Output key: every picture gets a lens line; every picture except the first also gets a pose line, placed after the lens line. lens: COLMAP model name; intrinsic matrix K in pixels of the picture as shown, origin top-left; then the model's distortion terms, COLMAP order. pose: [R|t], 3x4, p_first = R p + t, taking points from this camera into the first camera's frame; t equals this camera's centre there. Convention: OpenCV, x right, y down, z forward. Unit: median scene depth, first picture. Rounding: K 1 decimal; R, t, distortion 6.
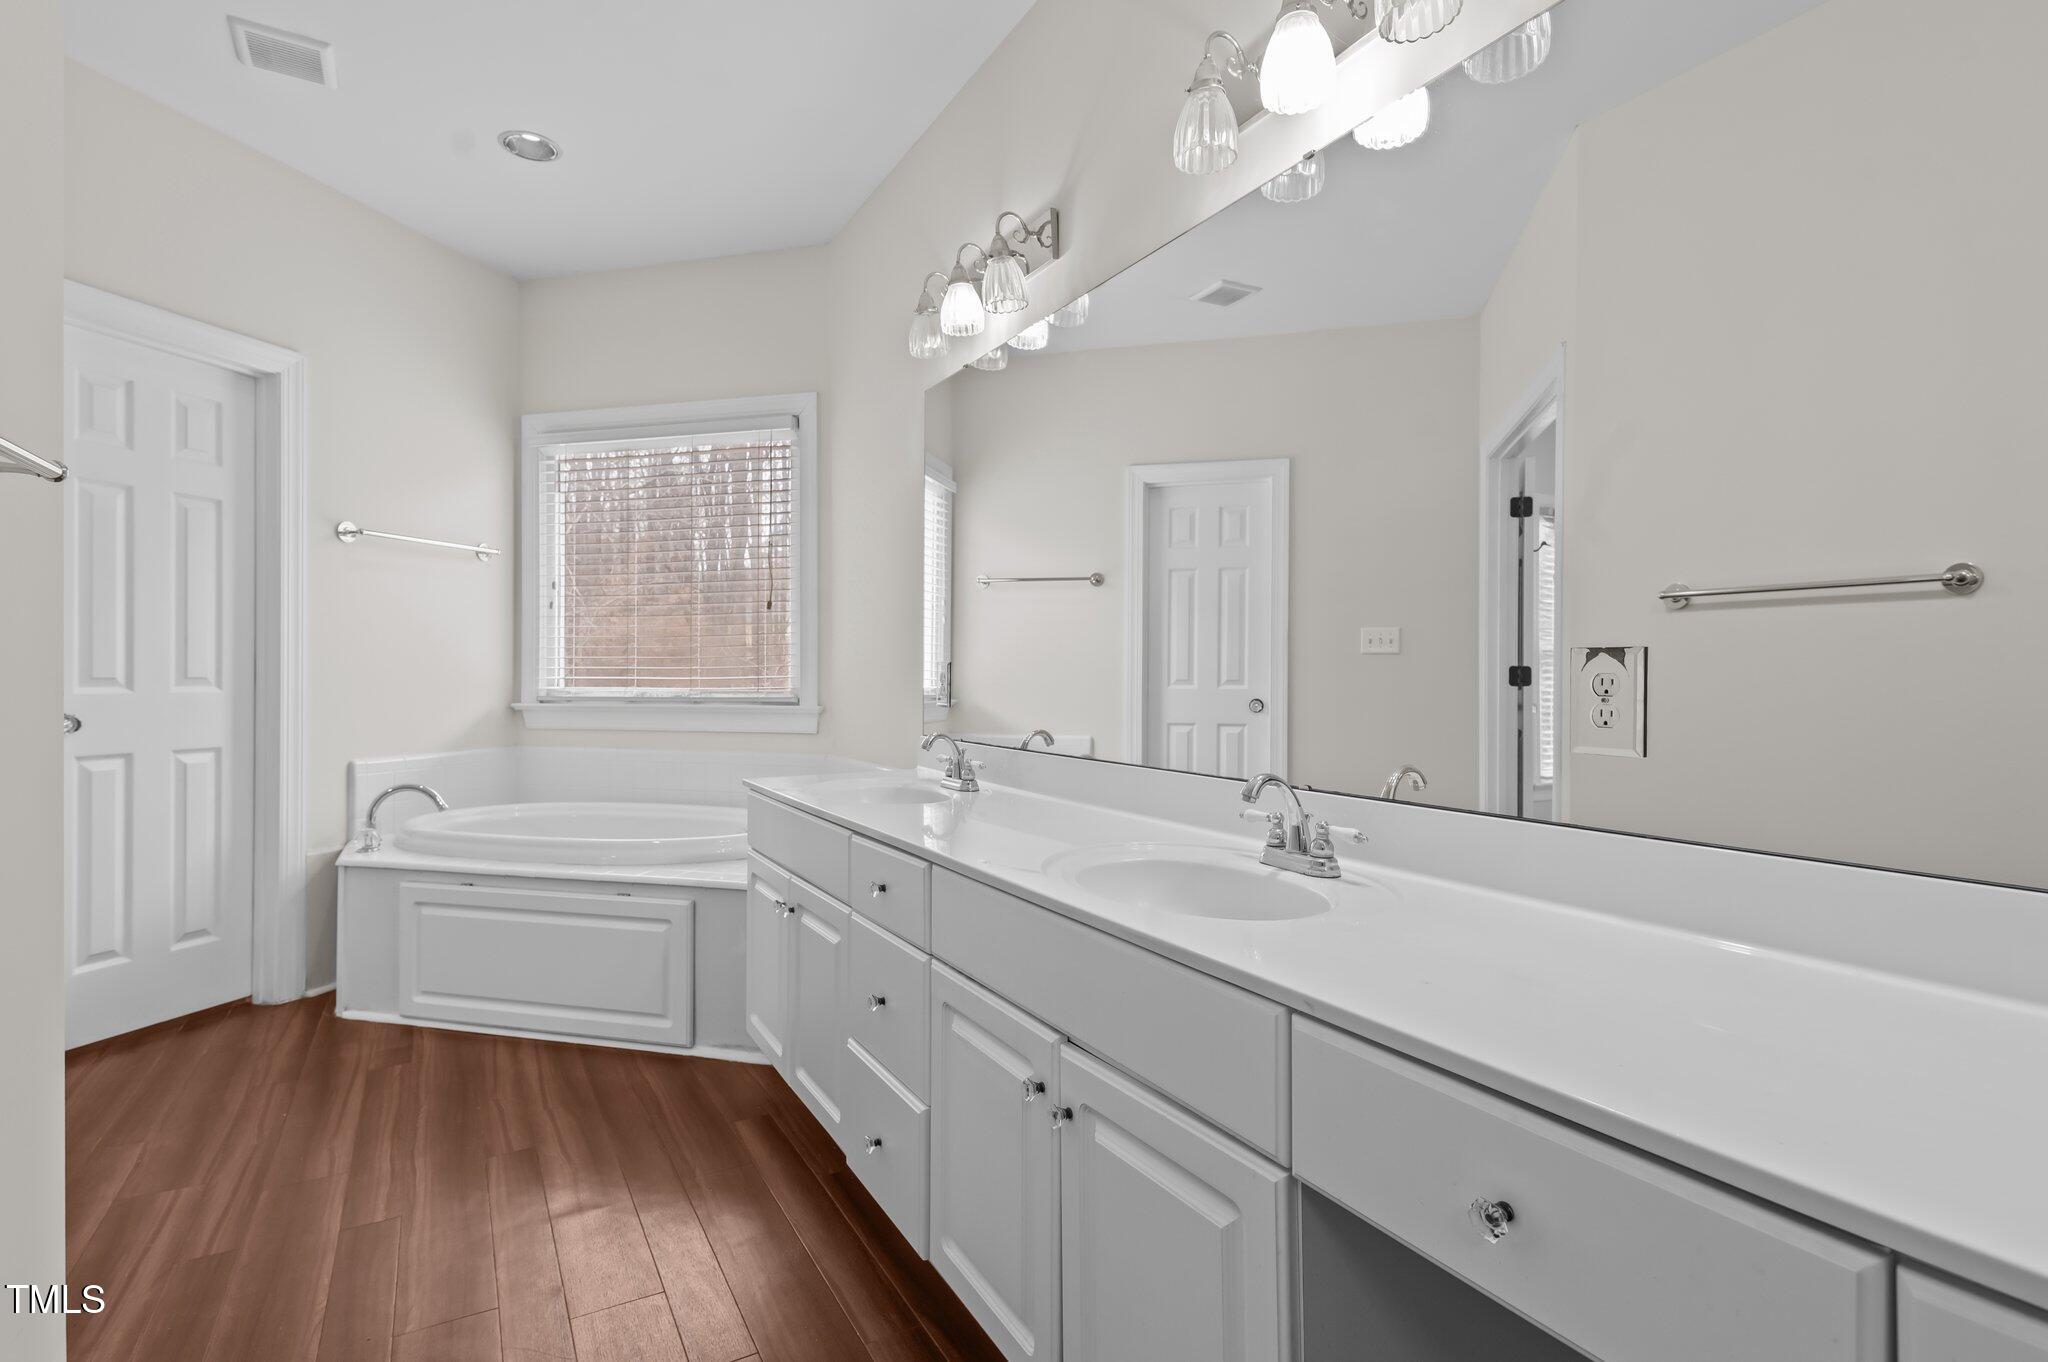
lens RADIAL K [[956.1, 0, 1029.2], [0, 956.1, 660.0], [0, 0, 1]] dist [0.001316, 0.000312]
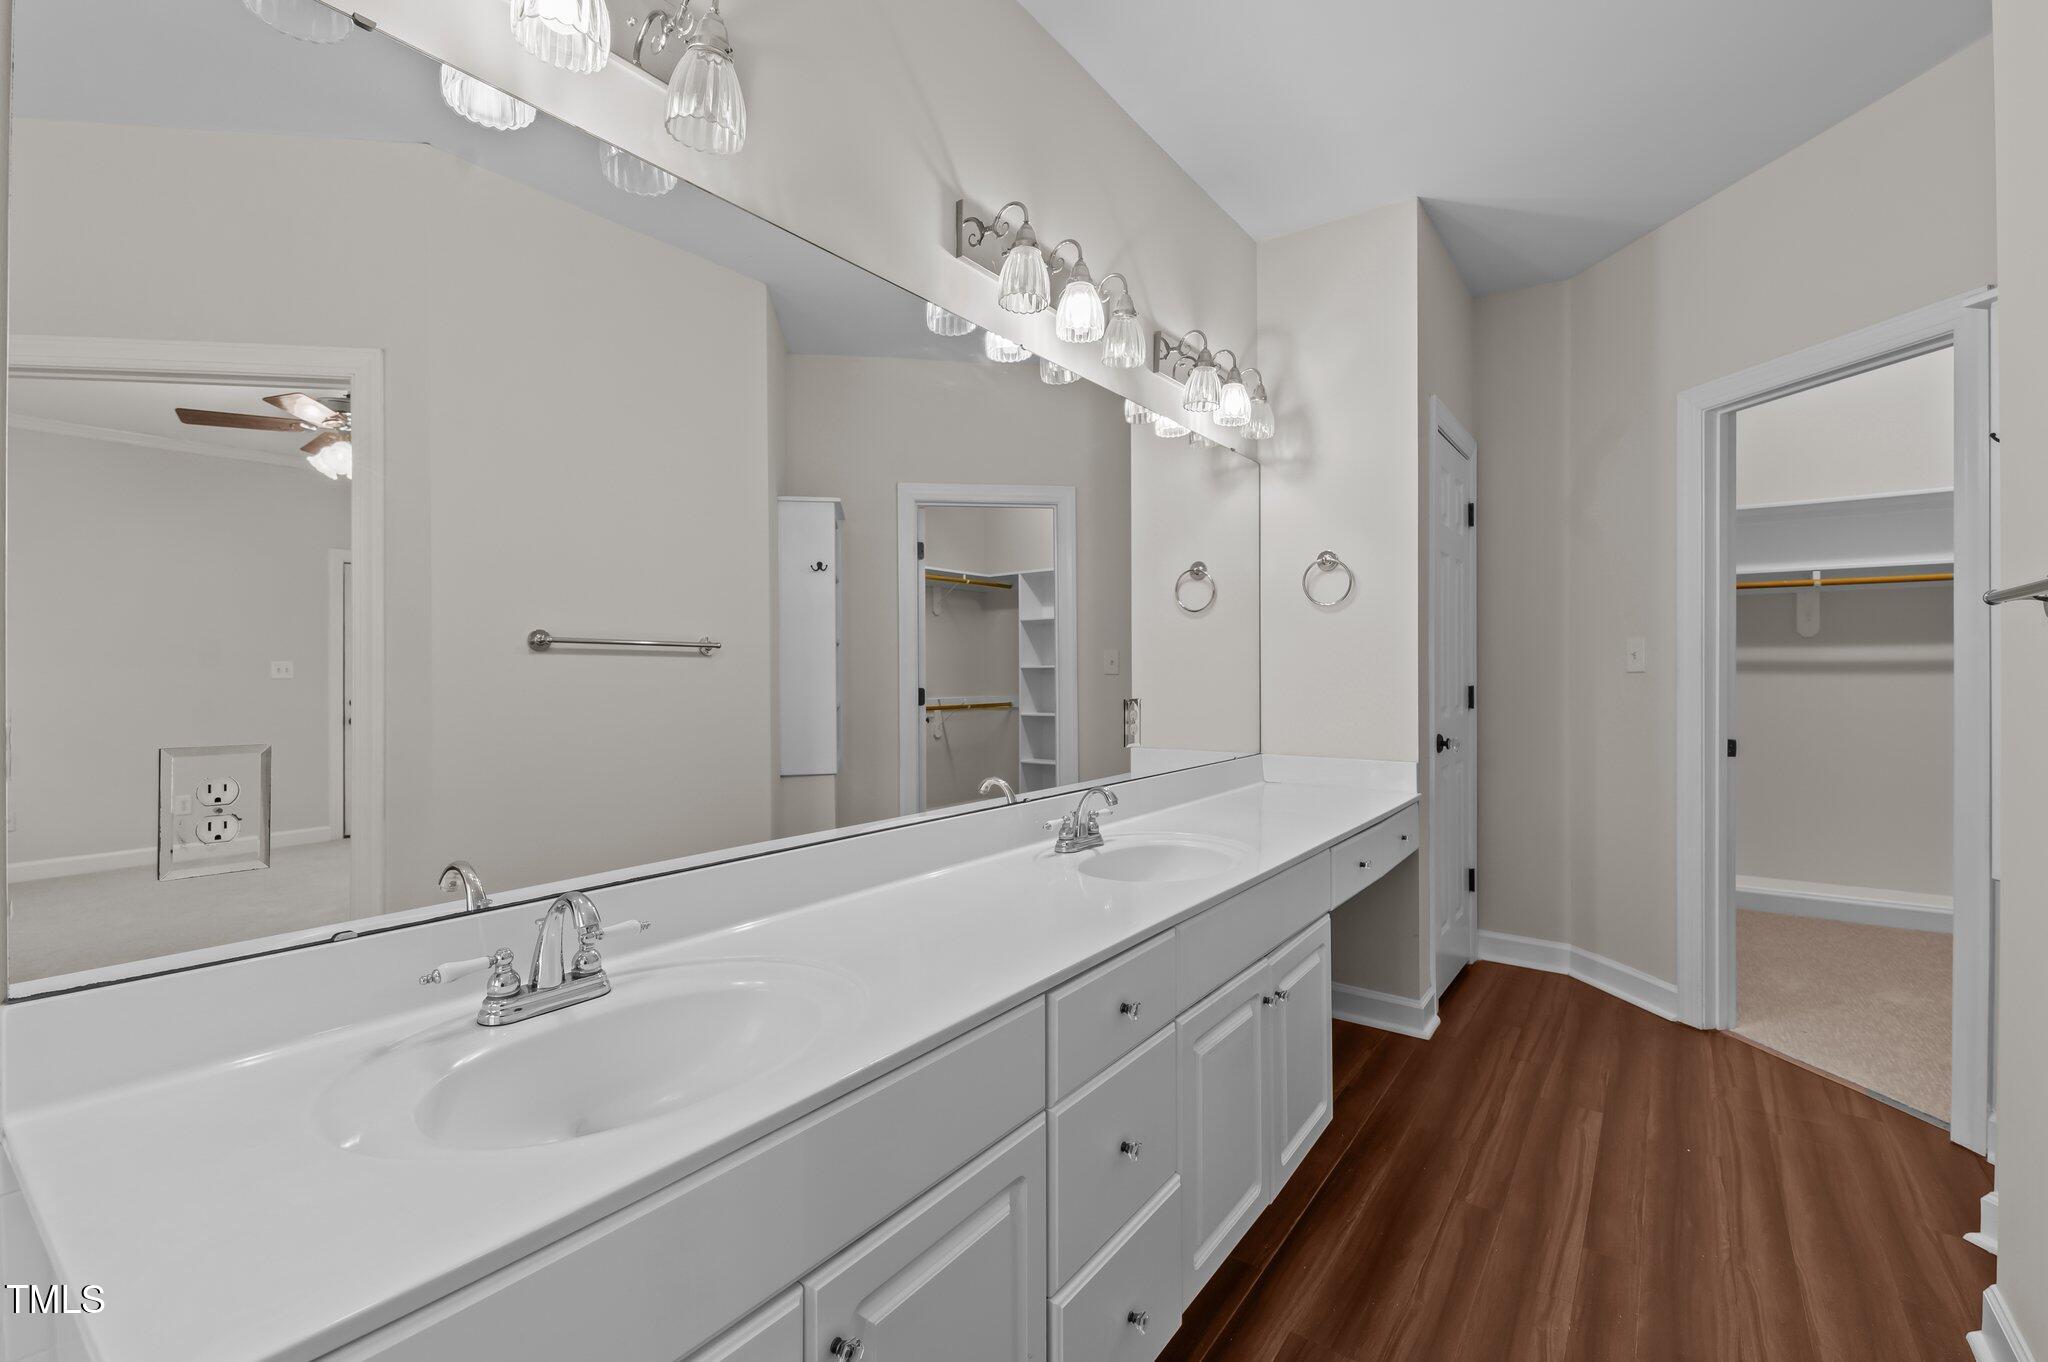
lens RADIAL K [[885.2, 0, 1016.3], [0, 885.2, 675.7], [0, 0, 1]] dist [0.000298, -0.007950]
pose [[-0.390033, -0.001425, 0.920800, -0.372980], [-0.008442, 0.999962, -0.002029, -0.020228], [-0.920762, -0.008565, -0.390031, 0.635858]]
